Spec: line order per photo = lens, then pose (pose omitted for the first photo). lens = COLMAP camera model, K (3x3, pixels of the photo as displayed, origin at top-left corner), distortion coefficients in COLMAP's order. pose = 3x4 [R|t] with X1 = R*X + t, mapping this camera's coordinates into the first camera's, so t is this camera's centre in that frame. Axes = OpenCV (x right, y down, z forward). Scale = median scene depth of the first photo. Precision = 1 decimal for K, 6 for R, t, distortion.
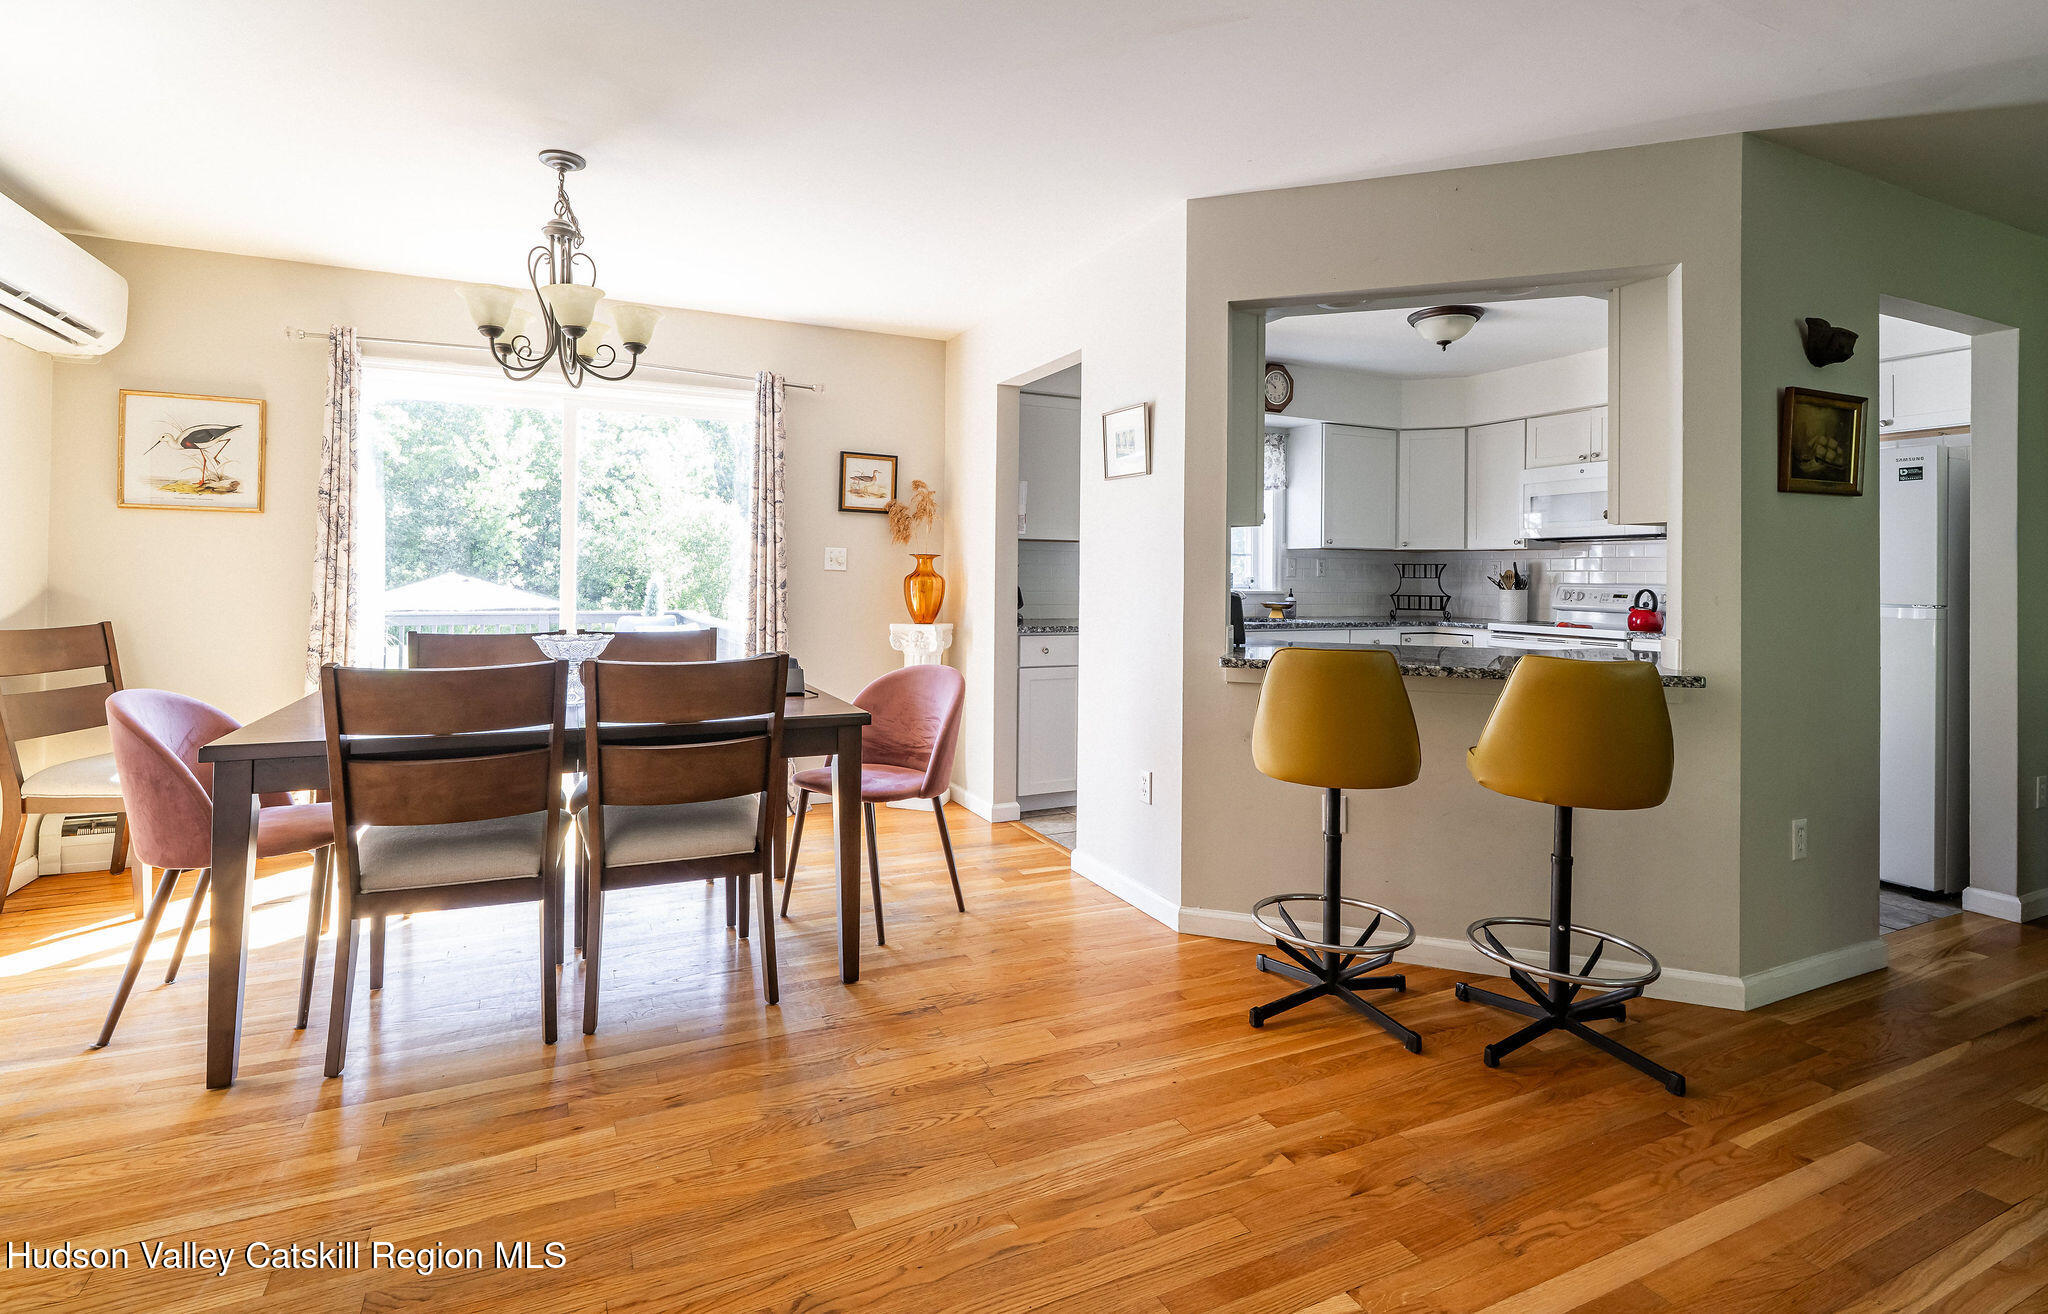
lens RADIAL K [[941.6, 0, 977.9], [0, 941.6, 569.5], [0, 0, 1]] dist [-0.001009, 0.000190]
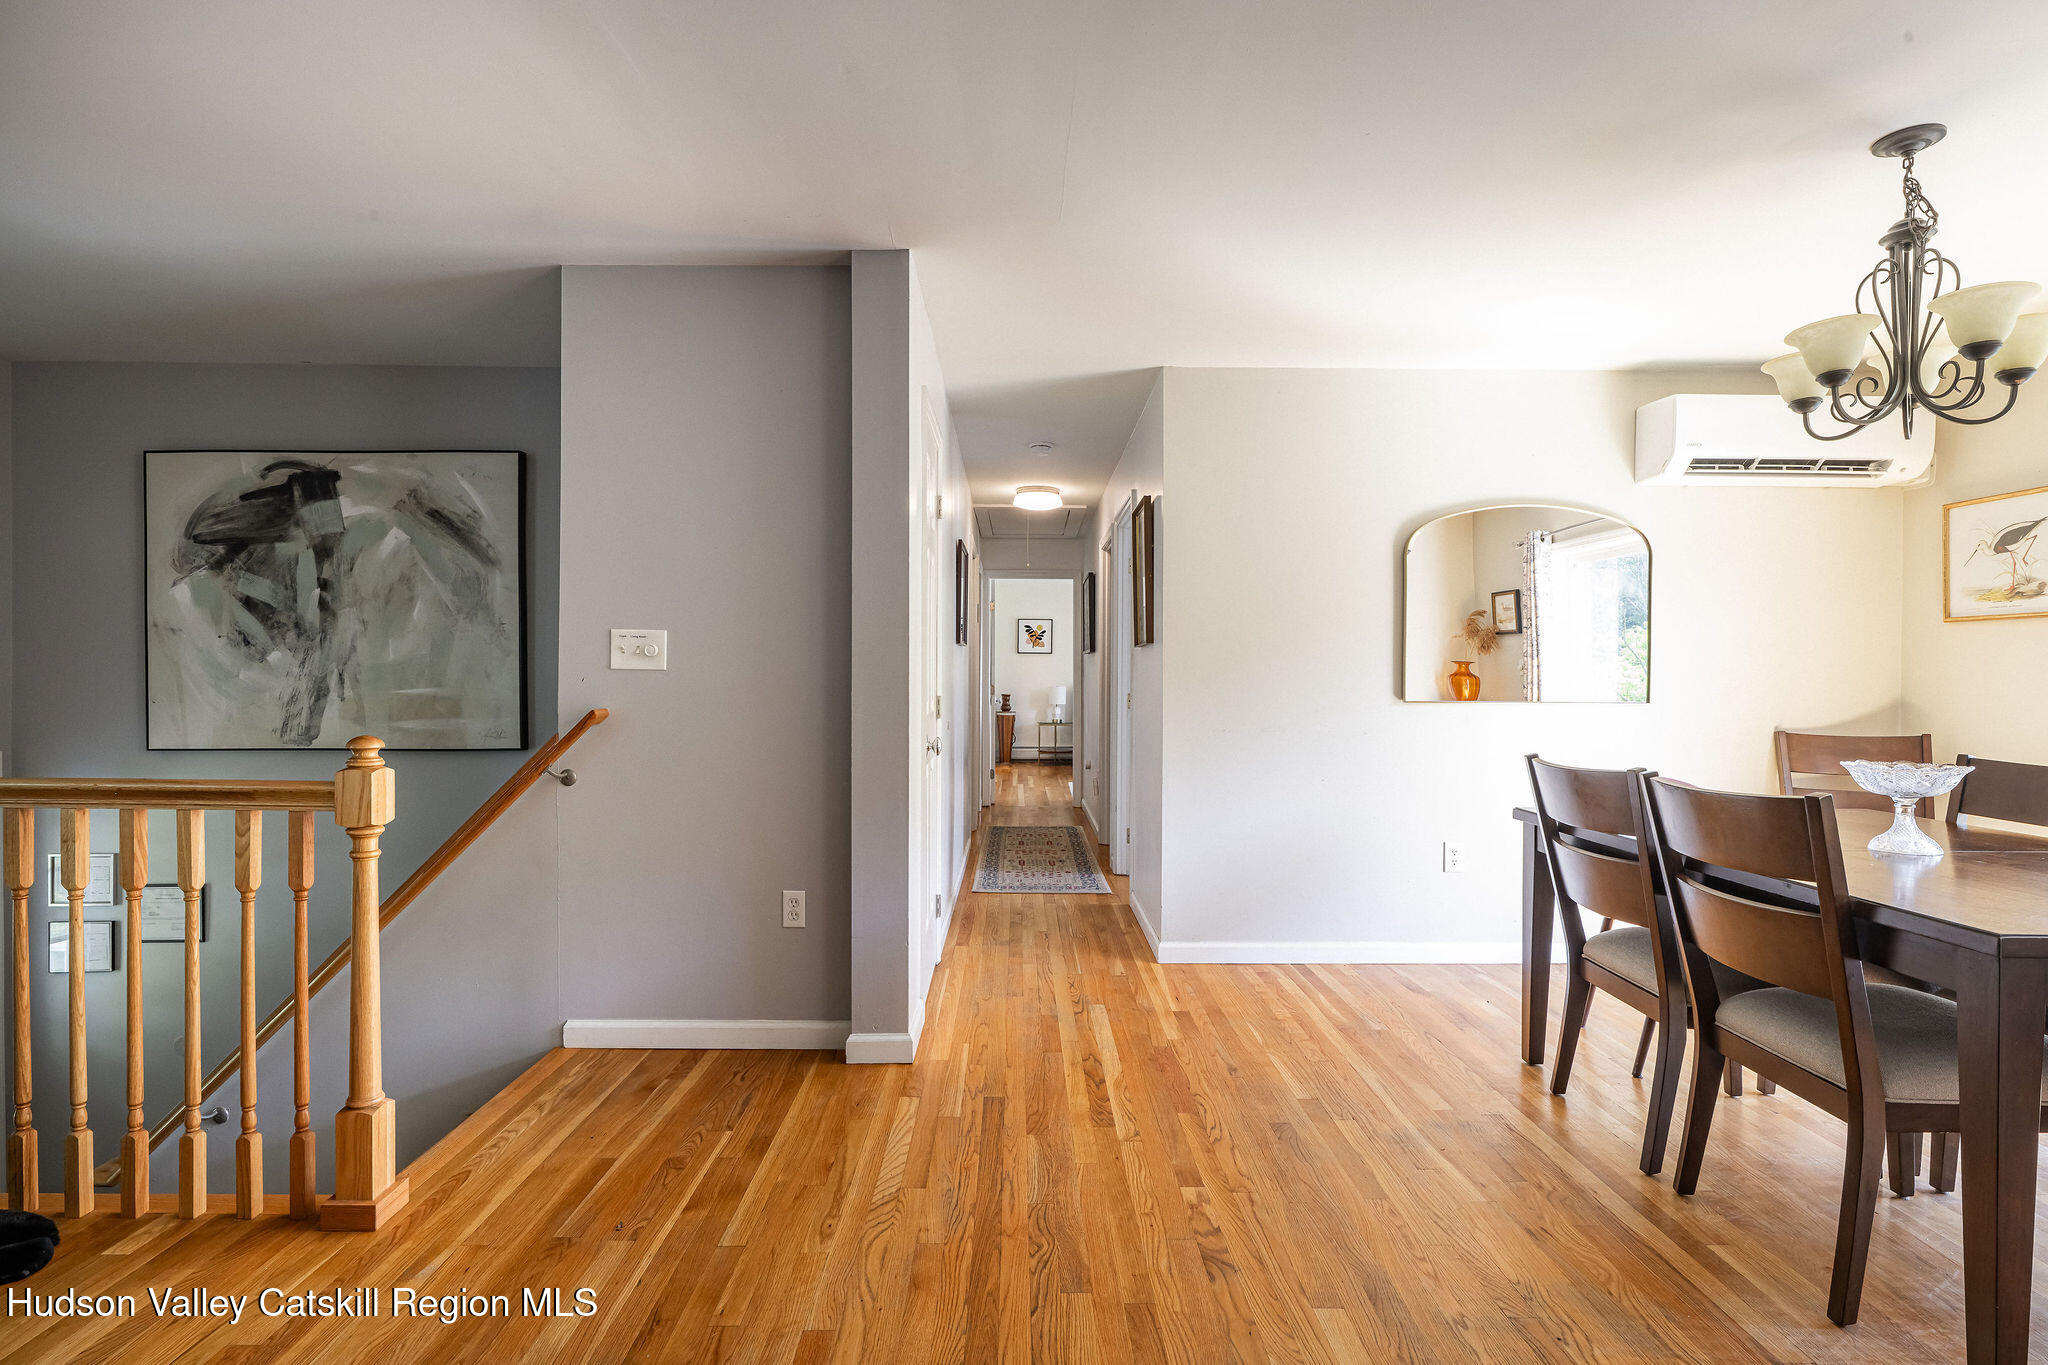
lens RADIAL K [[998.8, 0, 1023.6], [0, 998.8, 688.6], [0, 0, 1]] dist [-0.002017, -0.000239]
pose [[-0.403015, -0.002344, -0.915190, 0.542319], [-0.003952, 0.999992, -0.000821, 0.012075], [0.915185, 0.003286, -0.403021, 0.620591]]
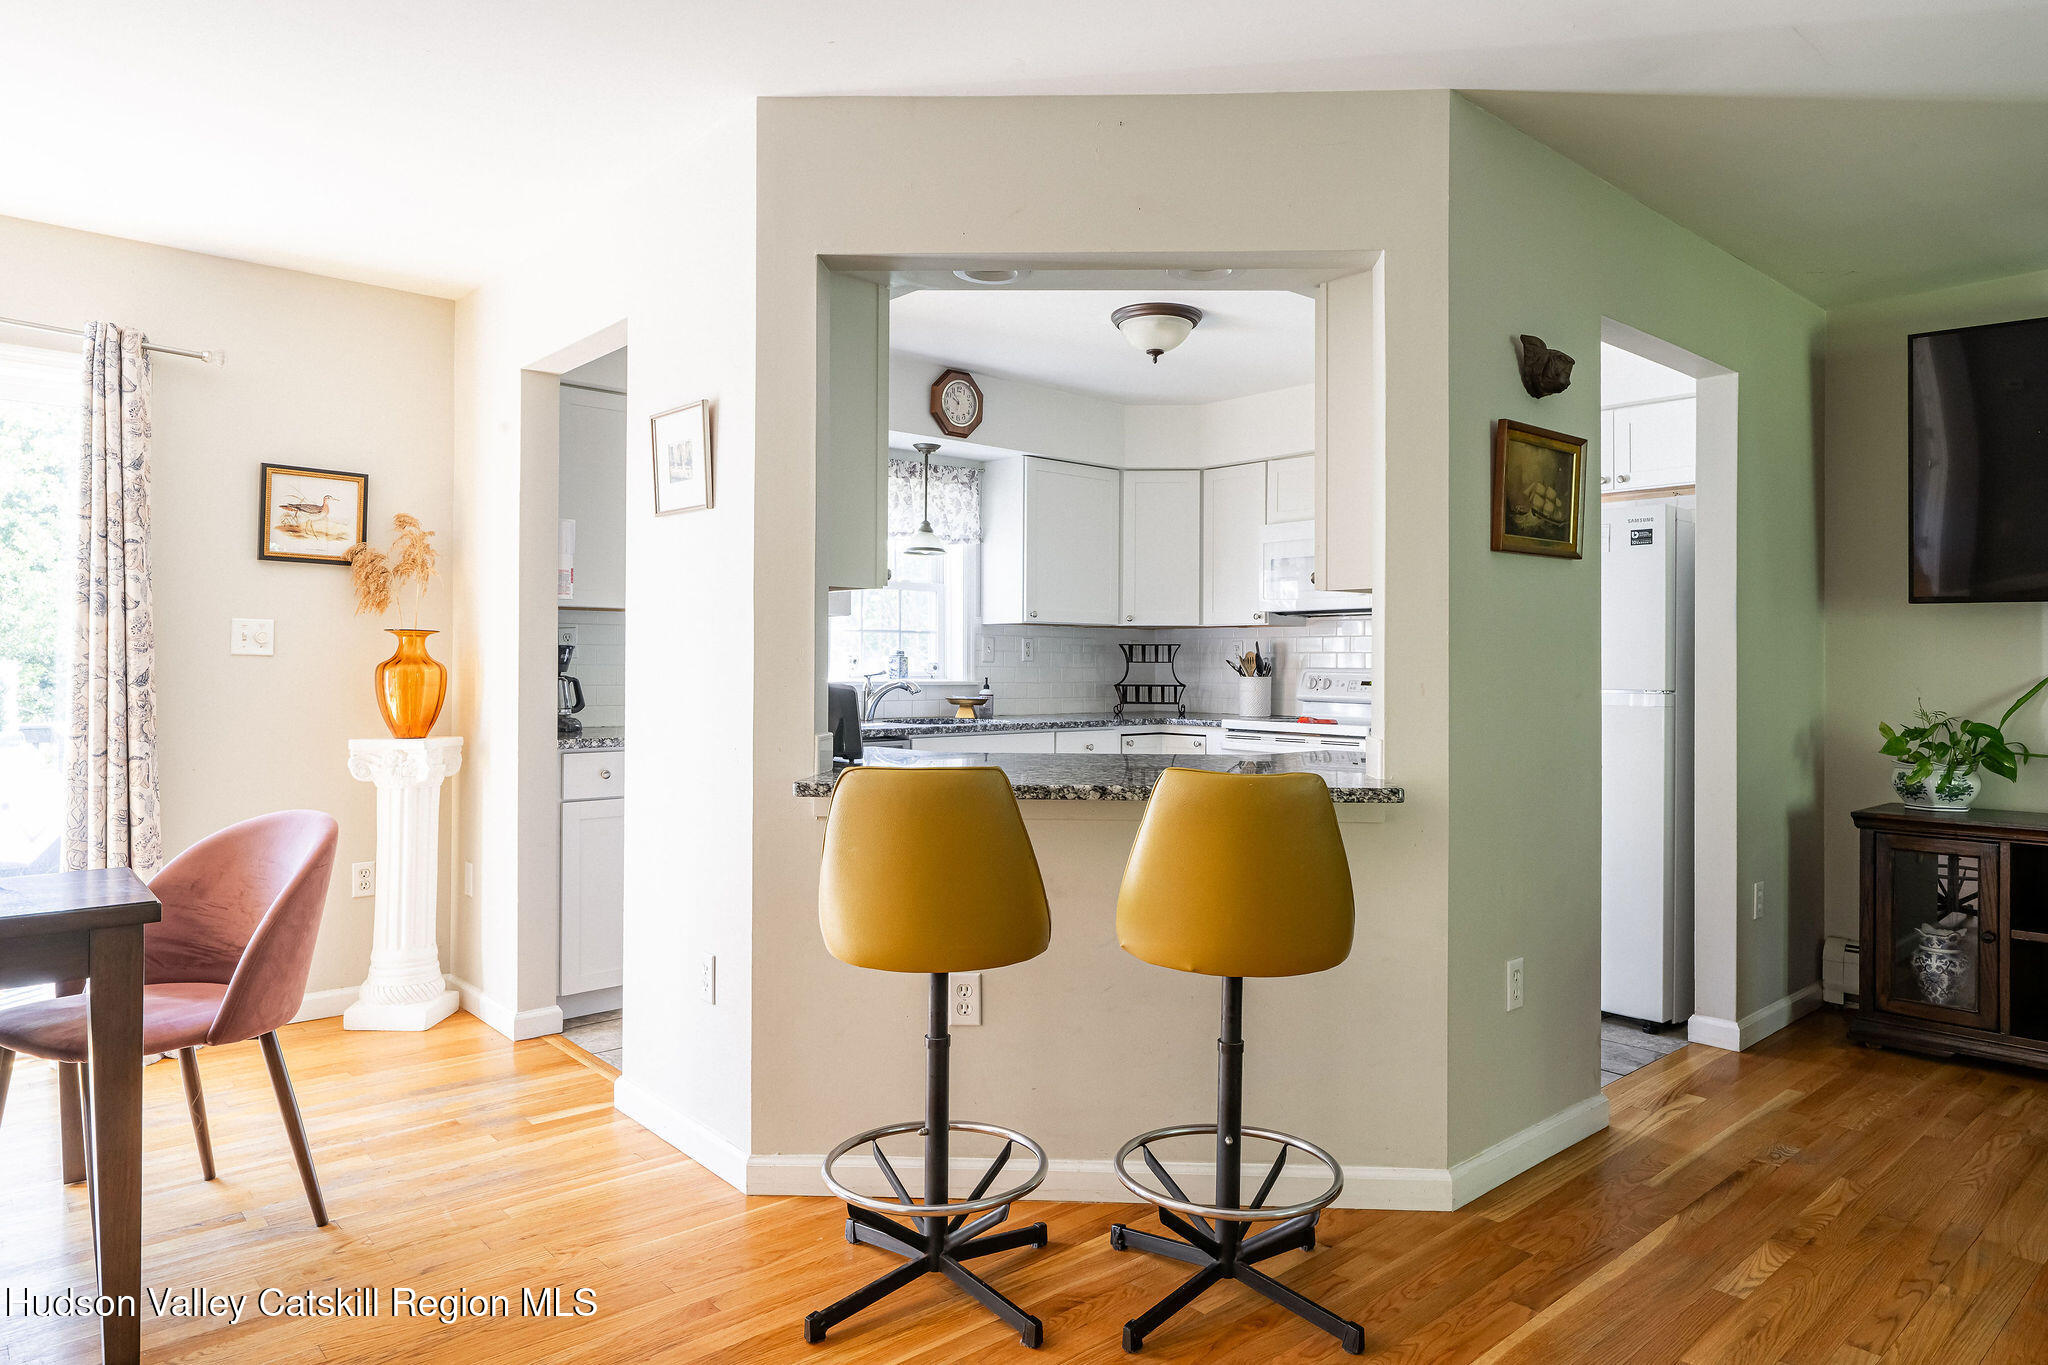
lens RADIAL K [[1248.8, 0, 1043.1], [0, 1248.8, 661.4], [0, 0, 1]] dist [0.000077, 0.000018]
pose [[0.952970, -0.005190, 0.303019, 0.150230], [0.003421, 0.999974, 0.006368, 0.002594], [-0.303044, -0.005032, 0.952963, 0.096254]]
